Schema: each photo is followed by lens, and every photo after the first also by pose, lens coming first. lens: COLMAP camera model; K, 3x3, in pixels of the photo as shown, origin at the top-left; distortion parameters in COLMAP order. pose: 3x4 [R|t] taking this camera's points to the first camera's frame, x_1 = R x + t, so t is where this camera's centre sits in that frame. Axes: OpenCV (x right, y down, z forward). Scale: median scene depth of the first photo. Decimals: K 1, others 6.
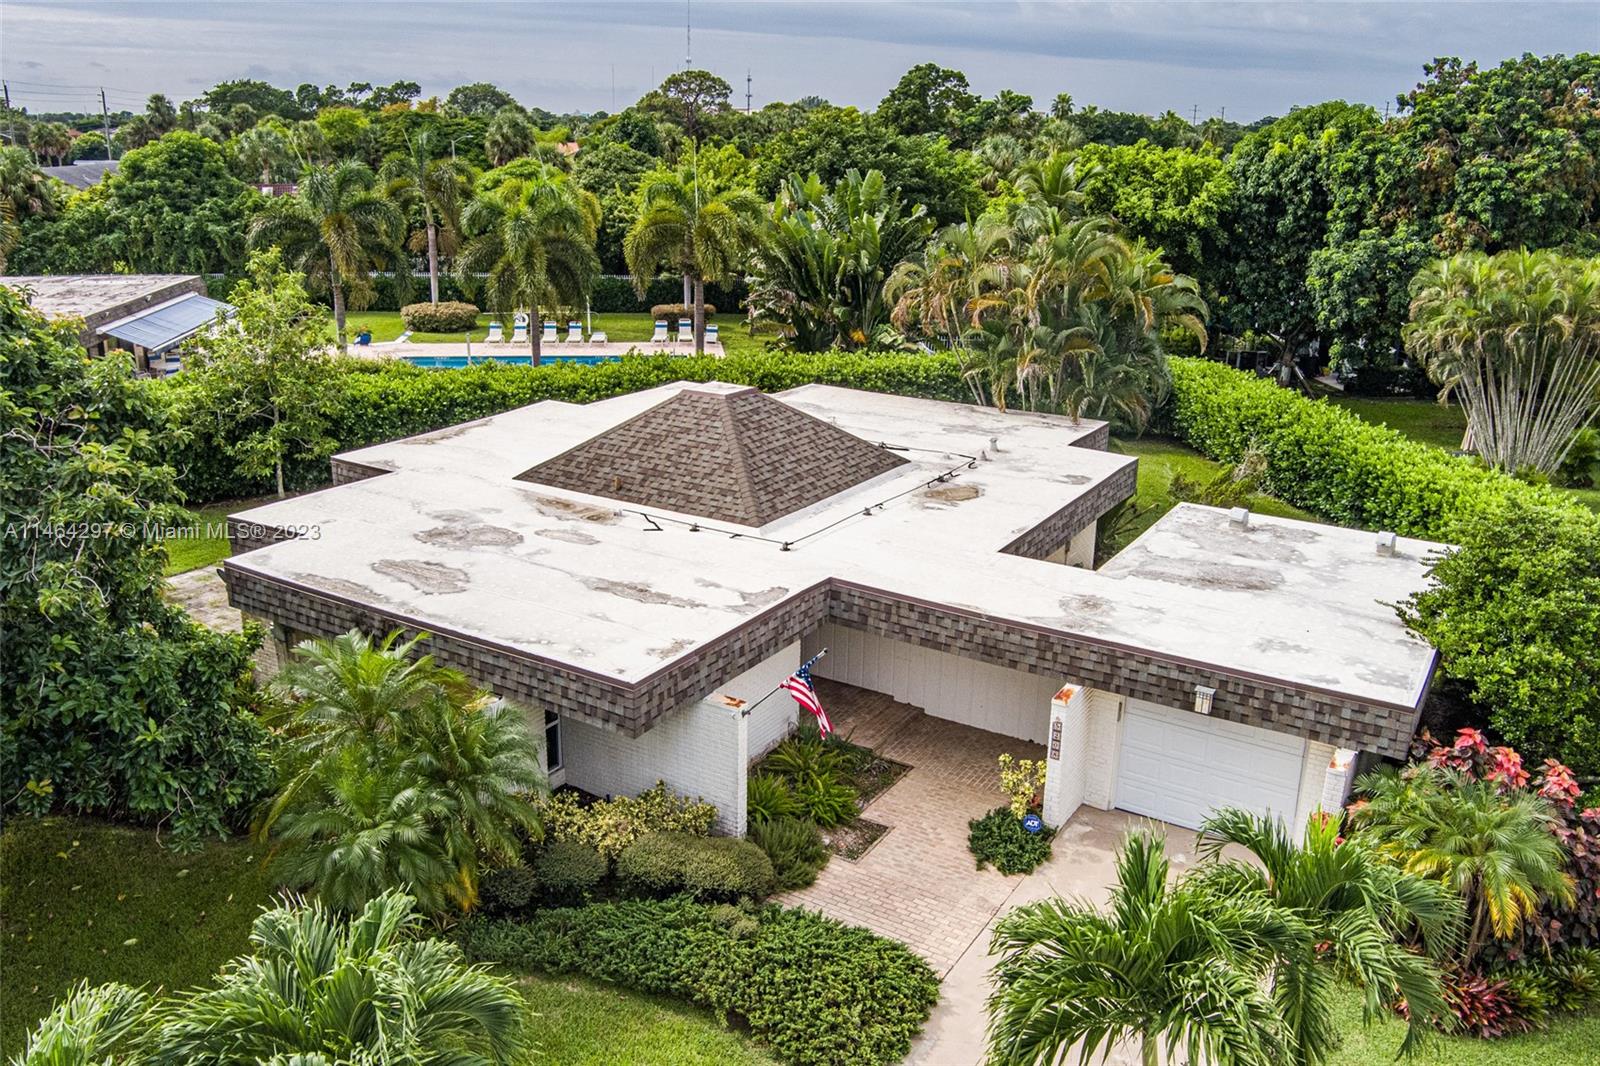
lens RADIAL K [[1297.4, 0, 799.1], [0, 1297.4, 524.2], [0, 0, 1]] dist [-0.080261, 0.034089]
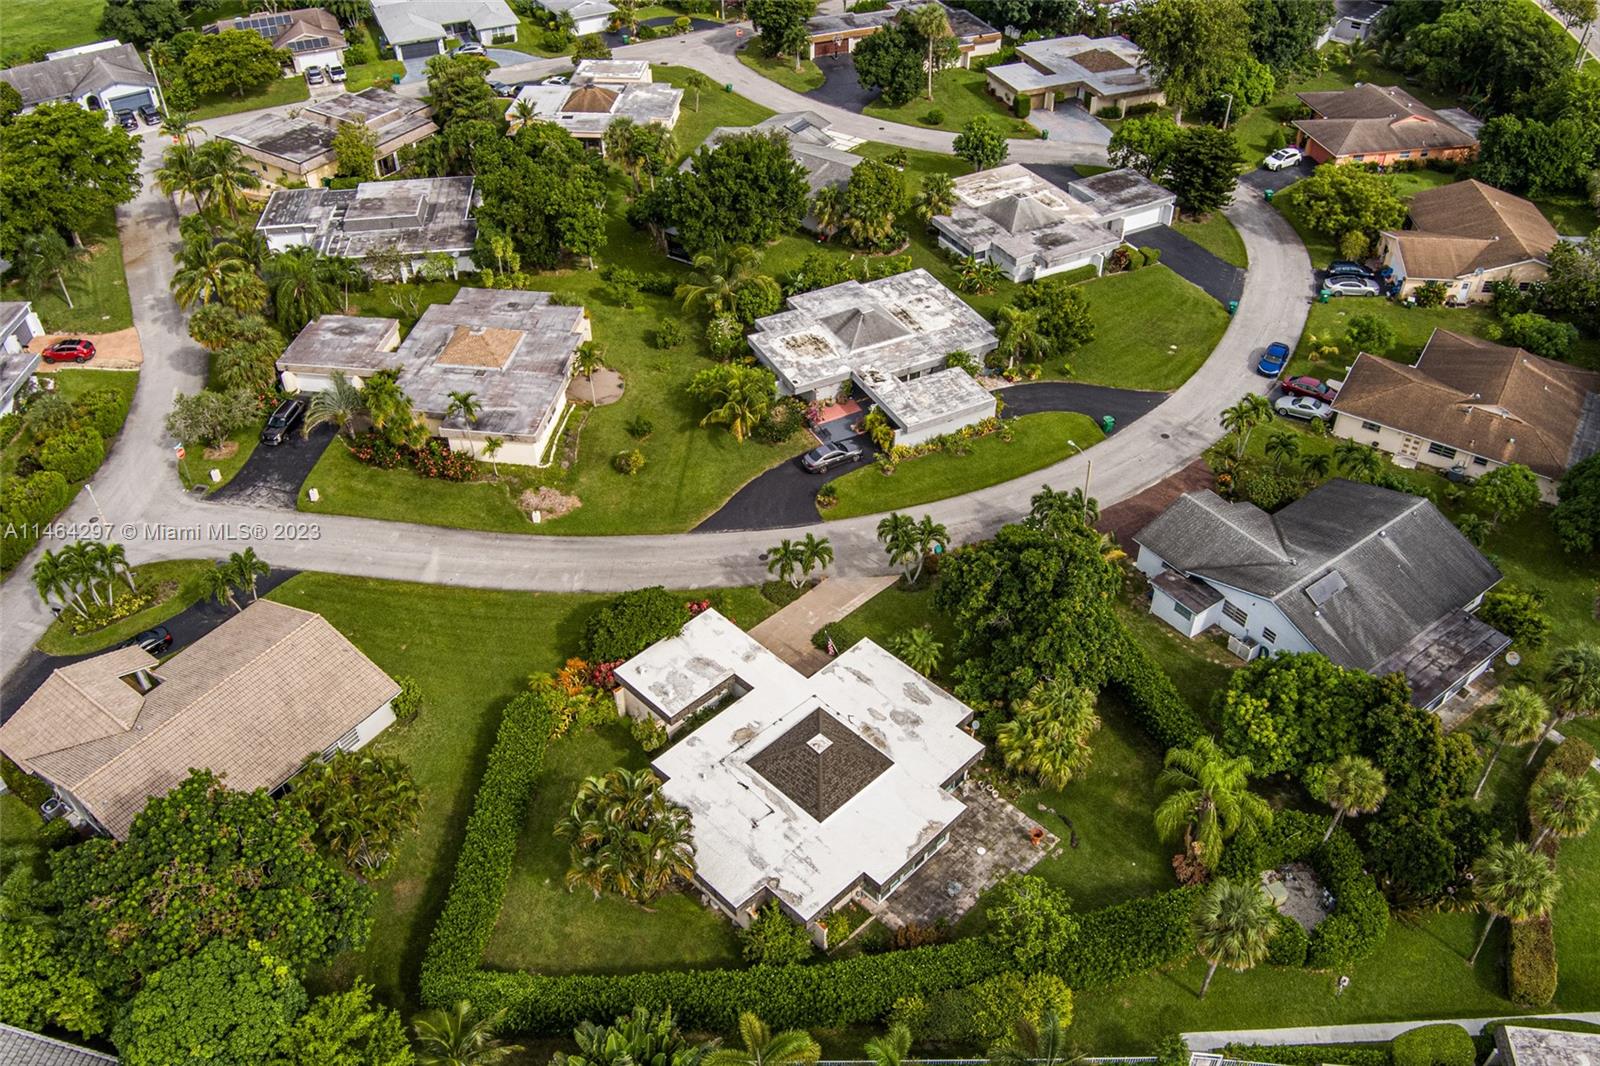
lens RADIAL K [[1297.4, 0, 802.0], [0, 1297.4, 522.3], [0, 0, 1]] dist [-0.080261, 0.034089]
pose [[-0.971907, -0.157026, 0.175329, -0.553071], [0.061392, 0.550001, 0.832905, -3.382132], [-0.227219, 0.820269, -0.524909, 2.649919]]
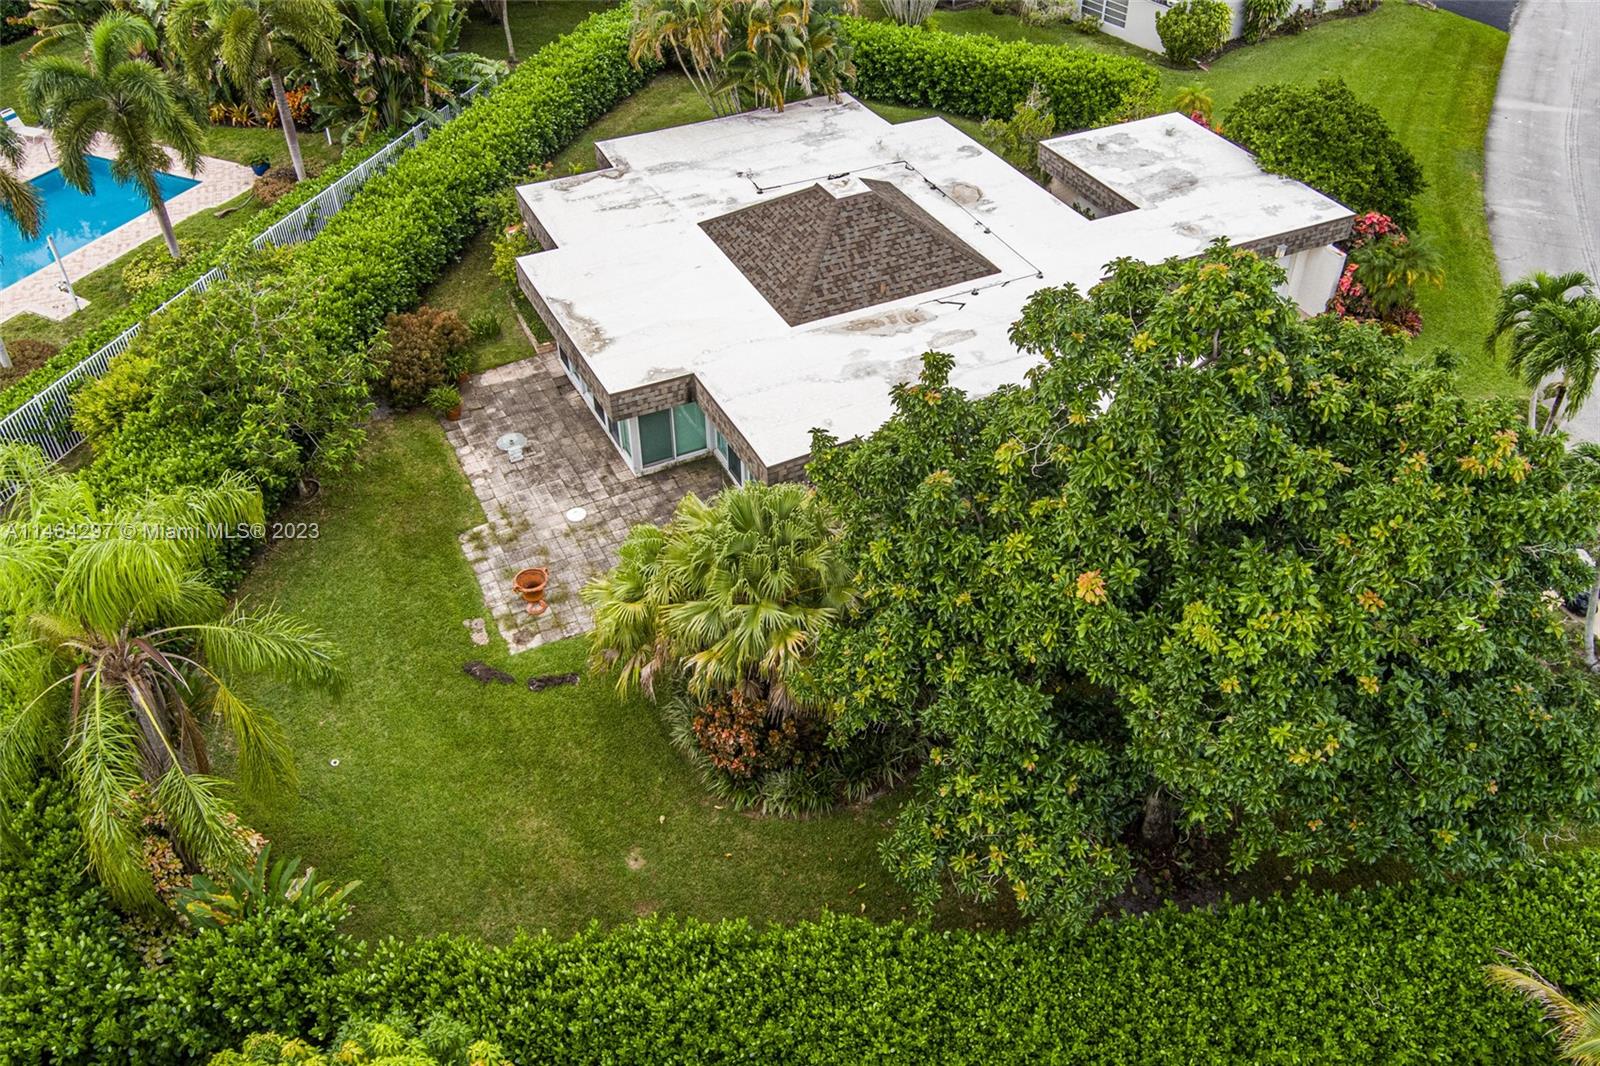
lens RADIAL K [[1297.4, 0, 807.2], [0, 1297.4, 539.5], [0, 0, 1]] dist [-0.080261, 0.034089]
pose [[0.531824, -0.563818, 0.631880, -1.367336], [0.263136, 0.819235, 0.509523, -0.606585], [-0.804937, -0.104706, 0.584049, 0.346721]]
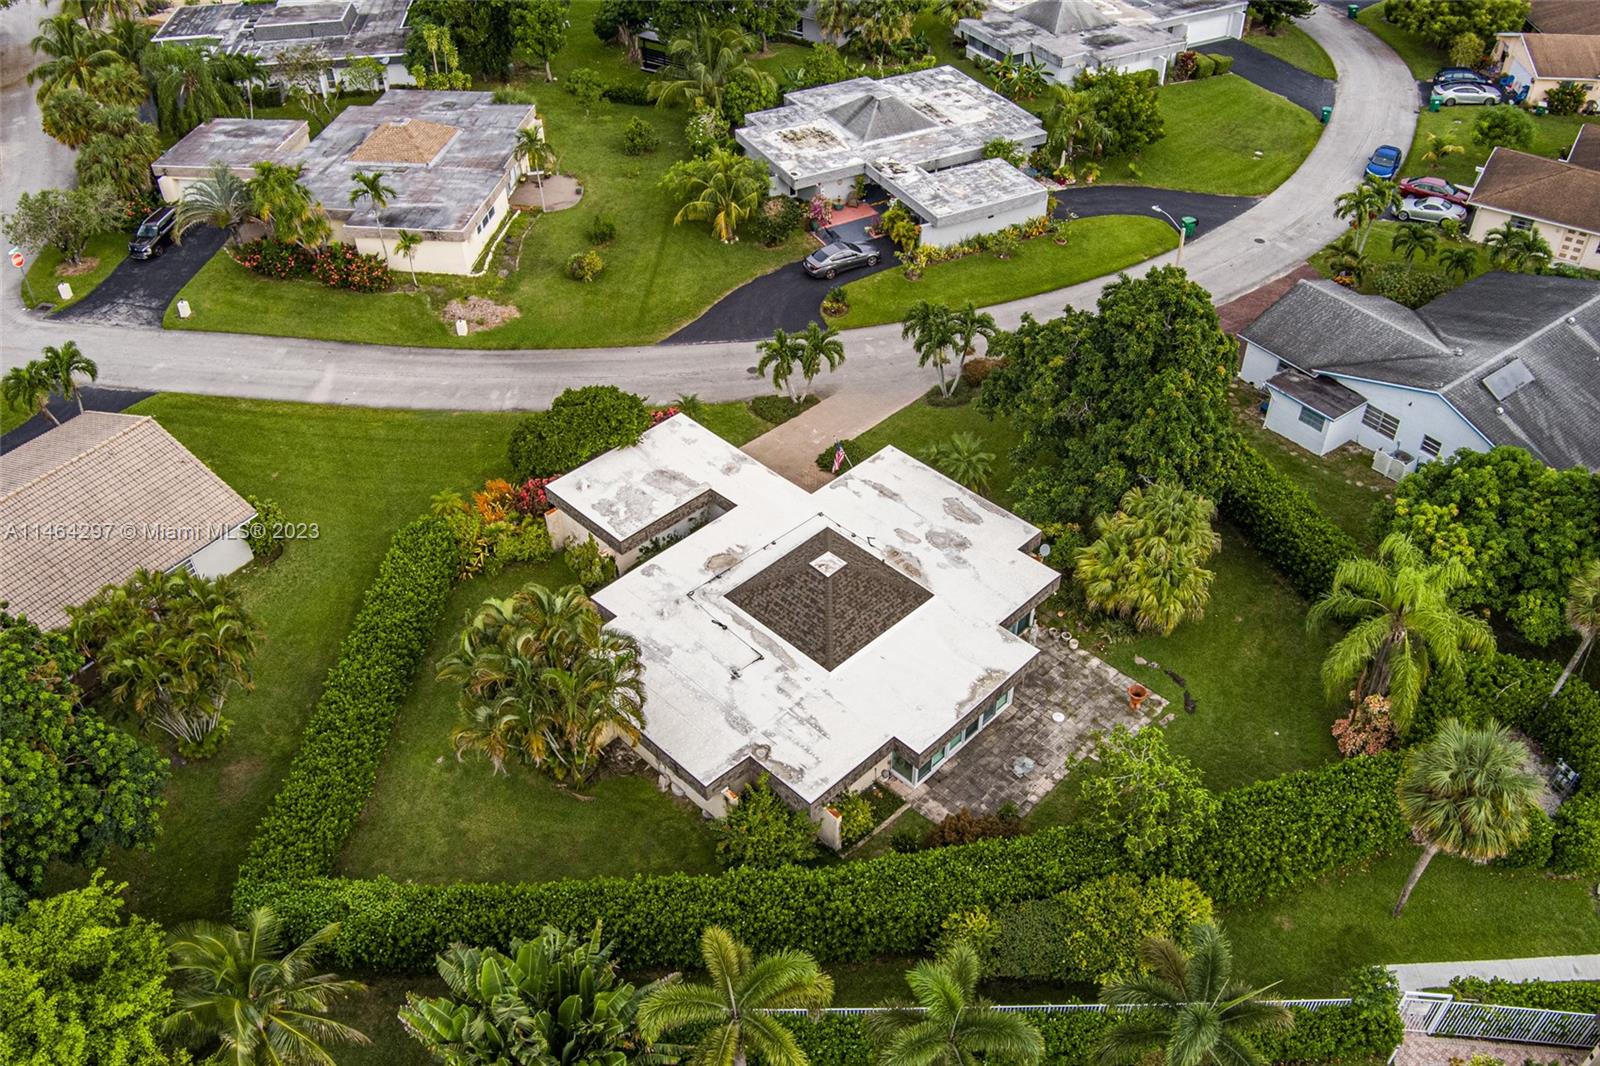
lens RADIAL K [[1297.4, 0, 802.6], [0, 1297.4, 521.7], [0, 0, 1]] dist [-0.080261, 0.034089]
pose [[-0.972002, -0.153784, 0.177661, -0.458021], [0.066748, 0.544232, 0.836275, -2.241481], [-0.225294, 0.824720, -0.518730, 2.514381]]
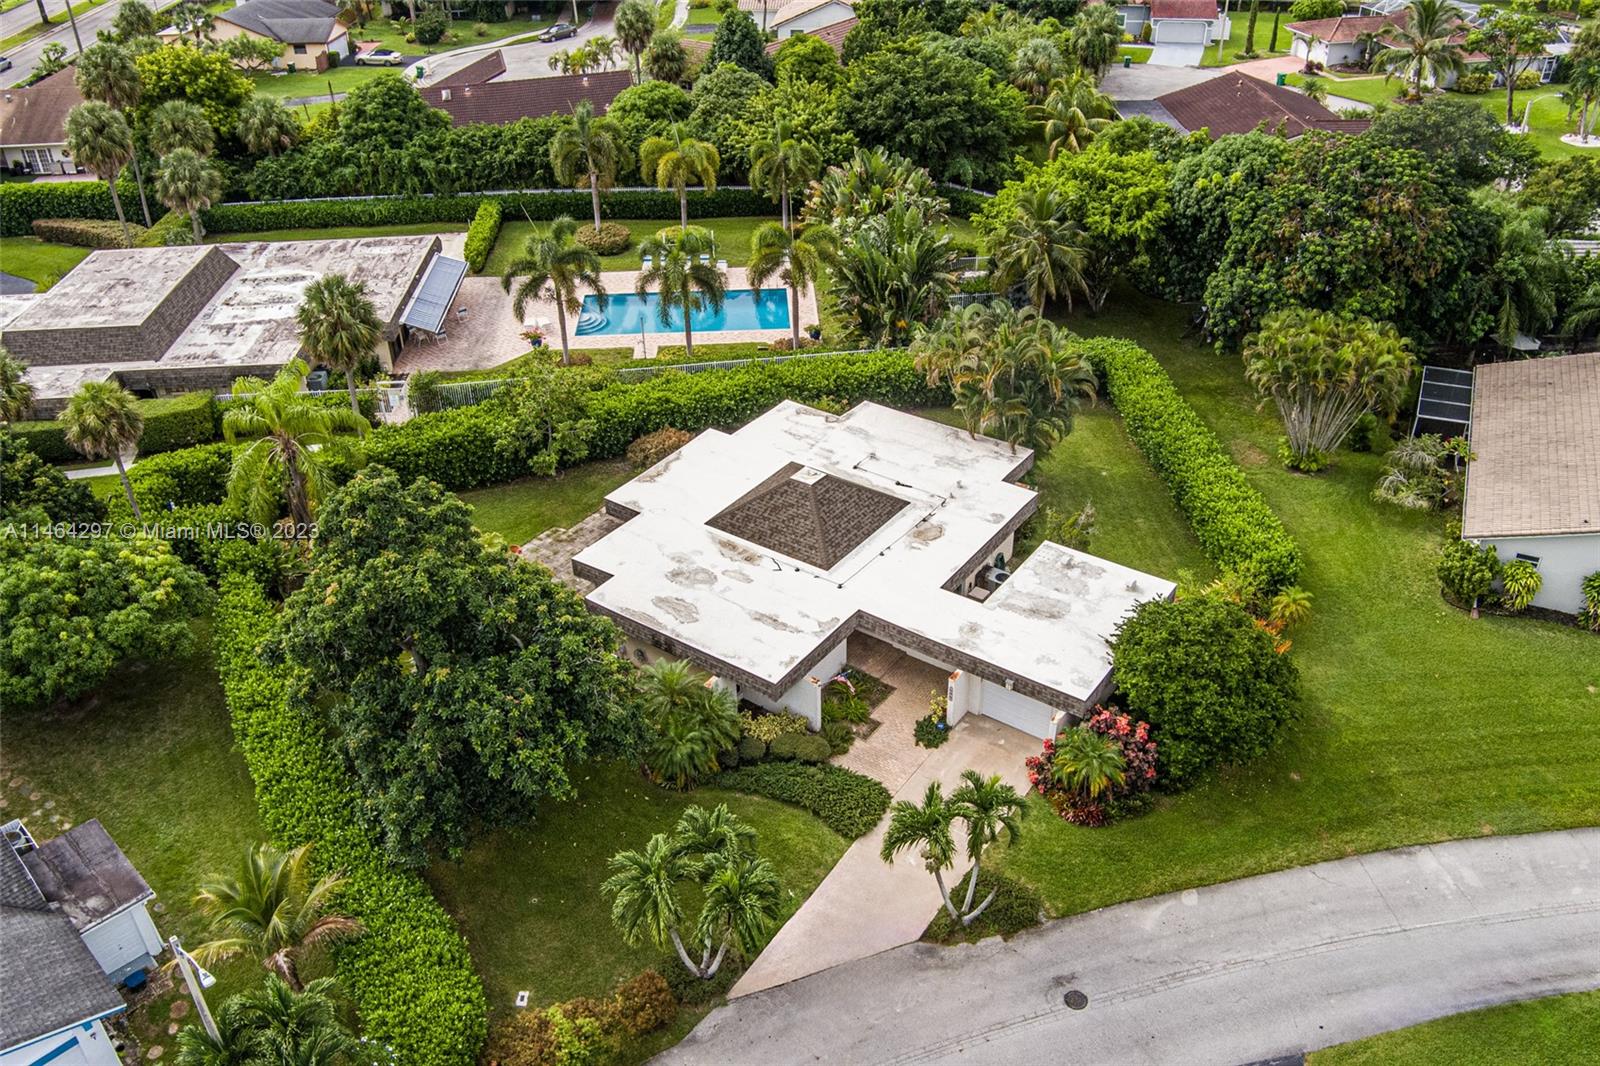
lens RADIAL K [[1297.4, 0, 802.3], [0, 1297.4, 526.4], [0, 0, 1]] dist [-0.080261, 0.034089]
pose [[0.997469, 0.006930, -0.070763, 0.085270], [0.012116, 0.964116, 0.265204, -0.702119], [0.070062, -0.265390, 0.961592, -1.127007]]
